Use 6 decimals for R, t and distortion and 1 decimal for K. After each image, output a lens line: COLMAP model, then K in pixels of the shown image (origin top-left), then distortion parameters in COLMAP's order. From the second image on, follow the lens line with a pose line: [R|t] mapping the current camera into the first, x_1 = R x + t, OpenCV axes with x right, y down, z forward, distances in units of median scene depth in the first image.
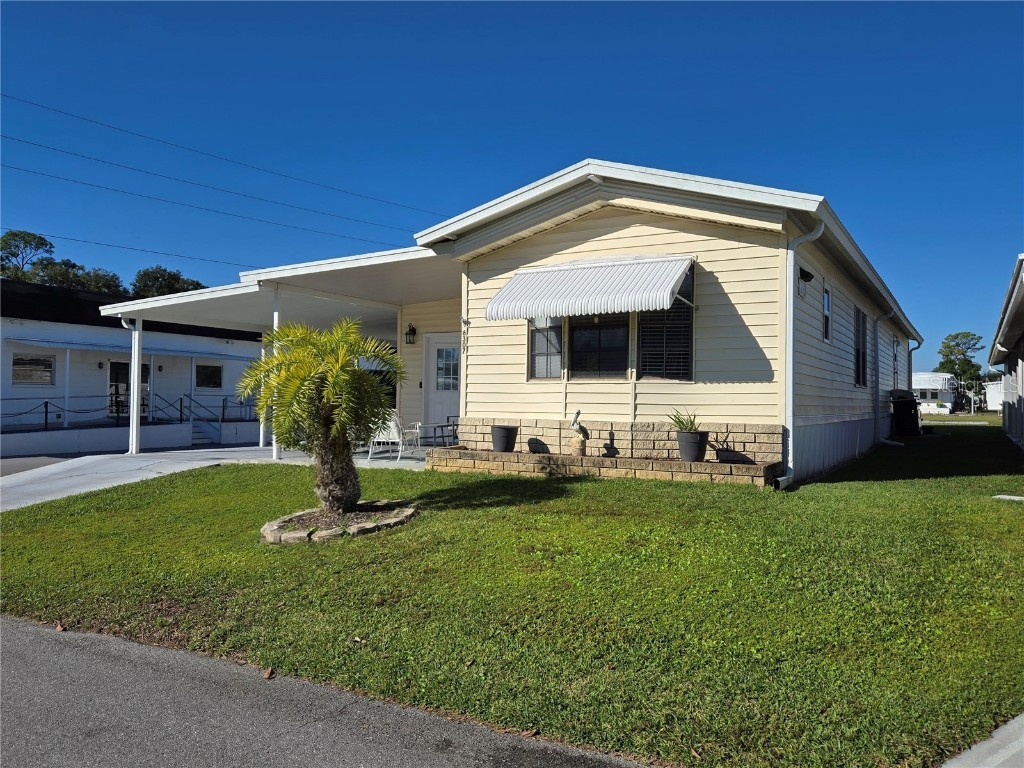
lens RADIAL K [[806.7, 0, 512.0], [0, 806.7, 384.0], [0, 0, 1]] dist [0.053722, -0.005792]
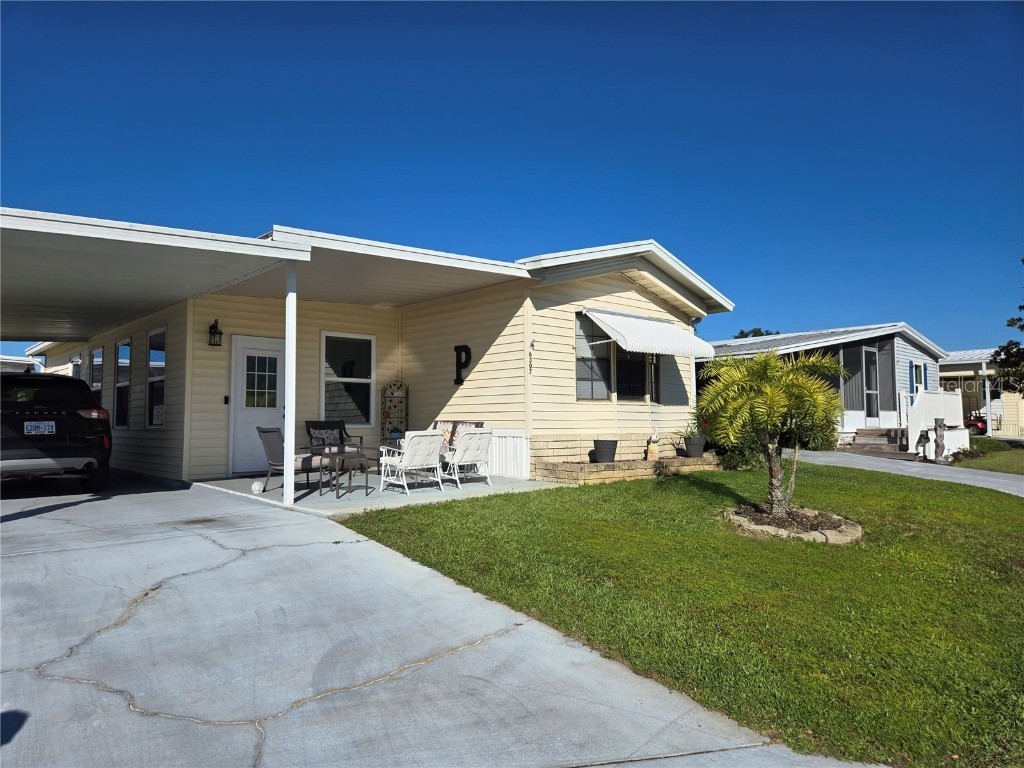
lens RADIAL K [[675.2, 0, 500.1], [0, 675.2, 364.6], [0, 0, 1]] dist [0.056926, -0.000797]
pose [[0.325348, 0.068250, 0.943128, -0.977861], [-0.014768, 0.997637, -0.067100, 0.010729], [-0.945479, 0.007902, 0.325587, 0.812043]]
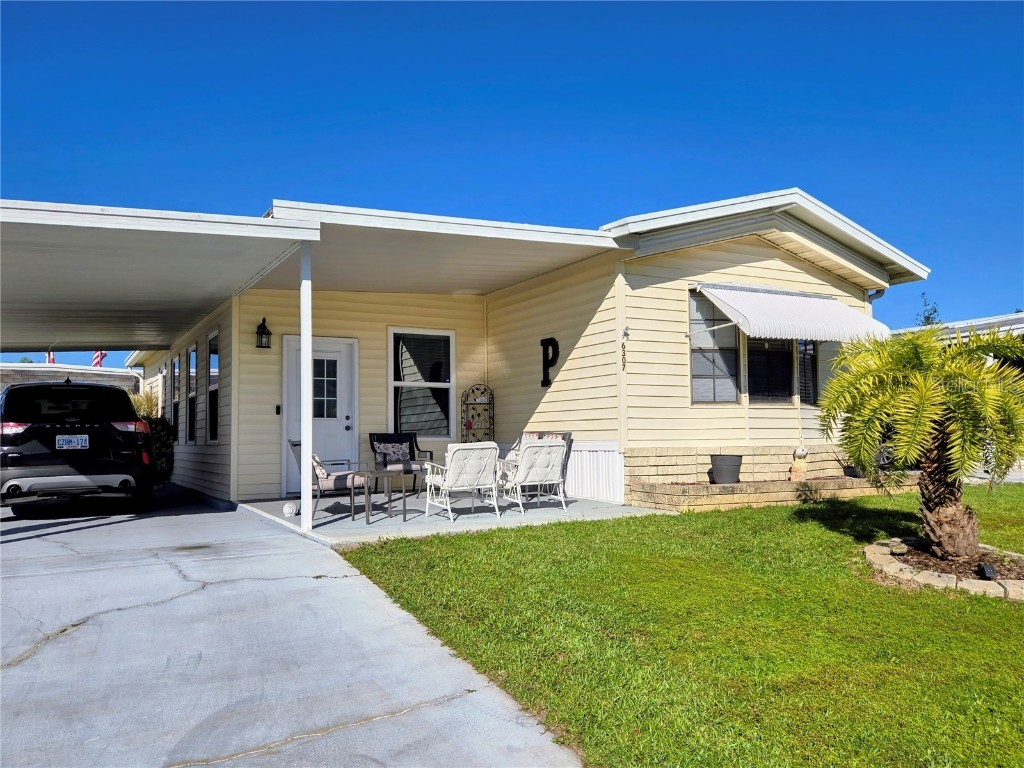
lens RADIAL K [[806.7, 0, 512.0], [0, 806.7, 384.0], [0, 0, 1]] dist [0.053722, -0.005792]
pose [[0.522079, 0.040085, 0.851955, -0.891456], [-0.002158, 0.998954, -0.045679, 0.015074], [-0.852894, 0.022010, 0.521619, 0.721675]]
